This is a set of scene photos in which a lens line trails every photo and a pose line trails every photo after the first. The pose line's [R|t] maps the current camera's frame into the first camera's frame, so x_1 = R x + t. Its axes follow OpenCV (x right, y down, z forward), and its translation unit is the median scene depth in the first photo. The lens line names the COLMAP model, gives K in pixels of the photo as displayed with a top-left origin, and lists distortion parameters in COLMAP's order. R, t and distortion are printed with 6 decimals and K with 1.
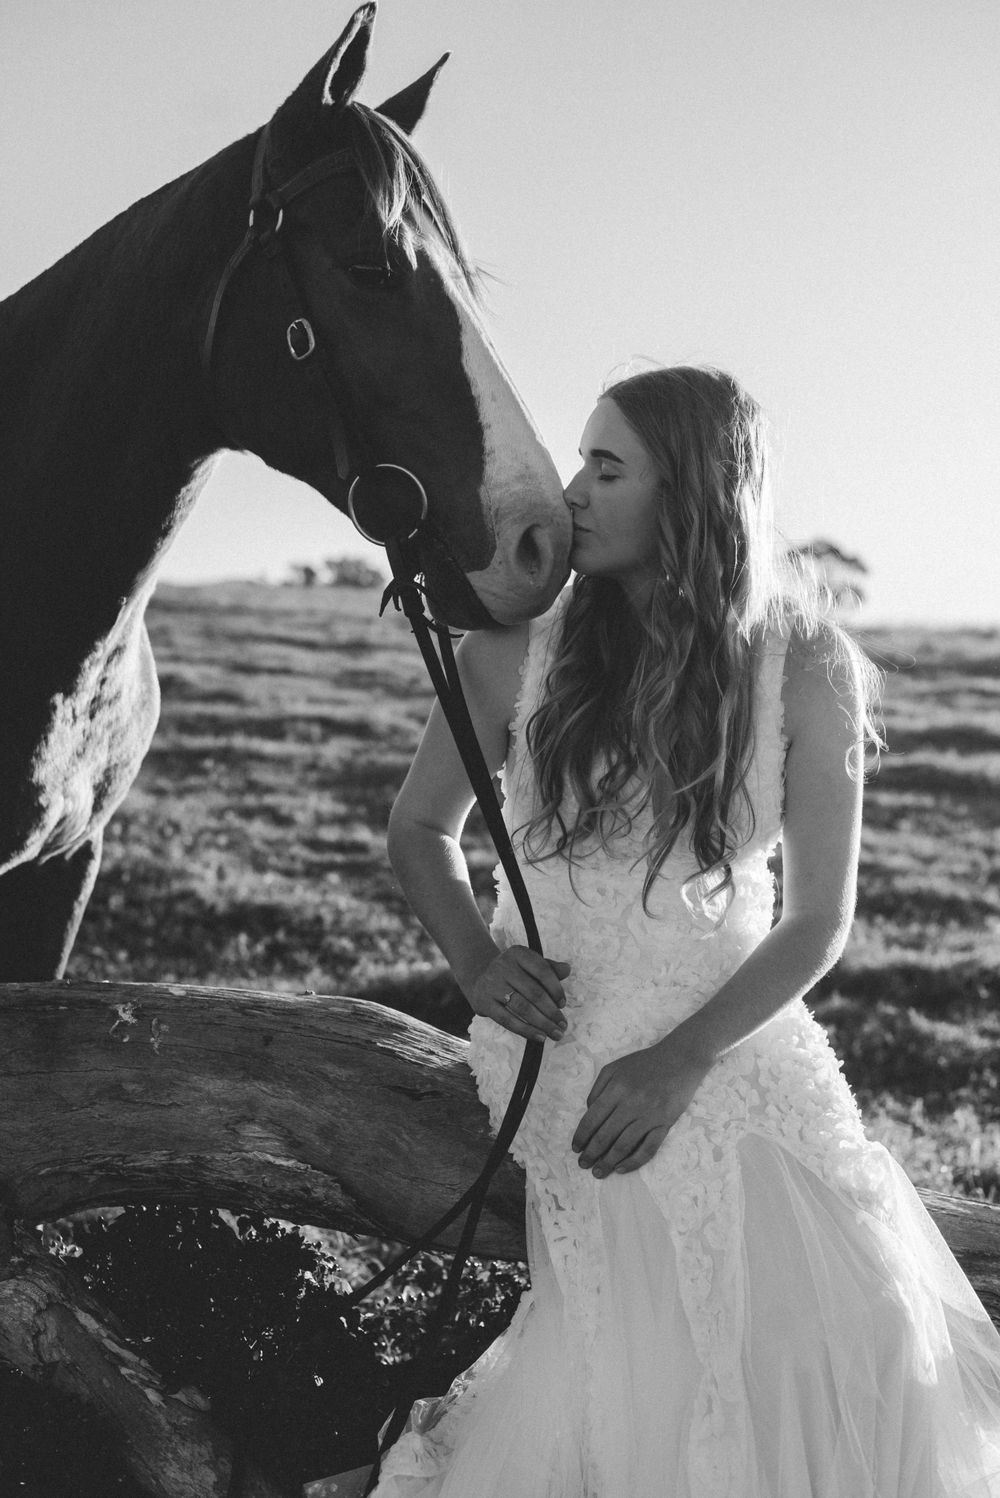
lens RADIAL K [[2244.8, 0, 484.7], [0, 2244.8, 751.9], [0, 0, 1]] dist [-0.006496, -0.007874]
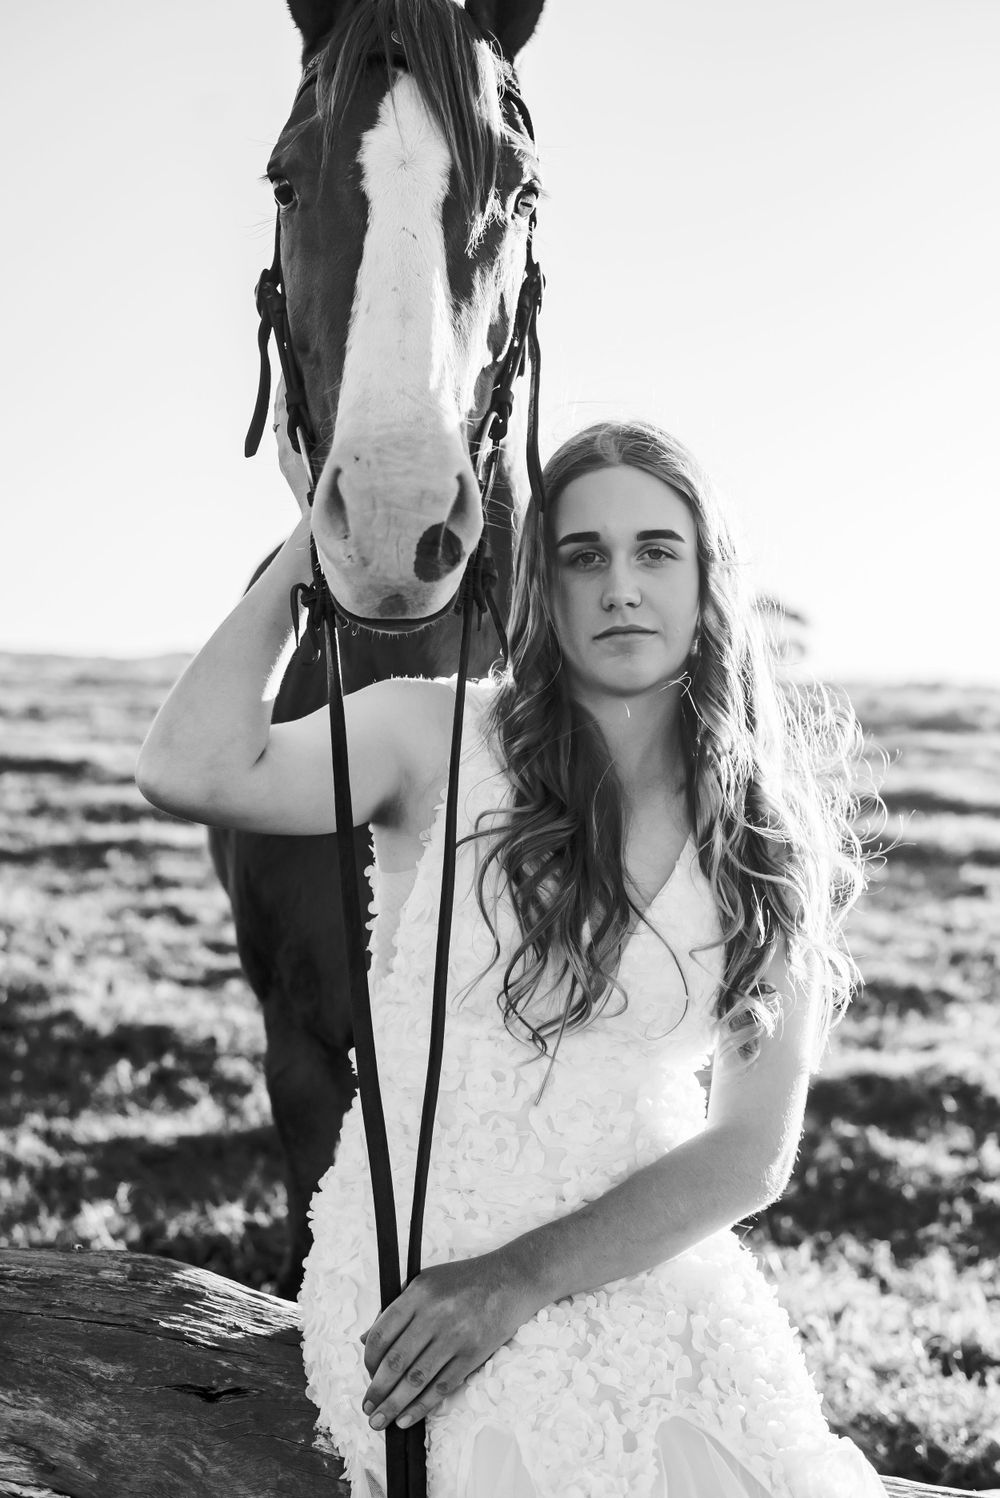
lens RADIAL K [[2181.3, 0, 547.6], [0, 2181.3, 749.2], [0, 0, 1]] dist [-0.014408, -0.080725]
pose [[0.998473, -0.029897, 0.046460, 0.051514], [0.031025, 0.999237, -0.023742, -0.037628], [-0.045714, 0.025147, 0.998638, 0.272193]]
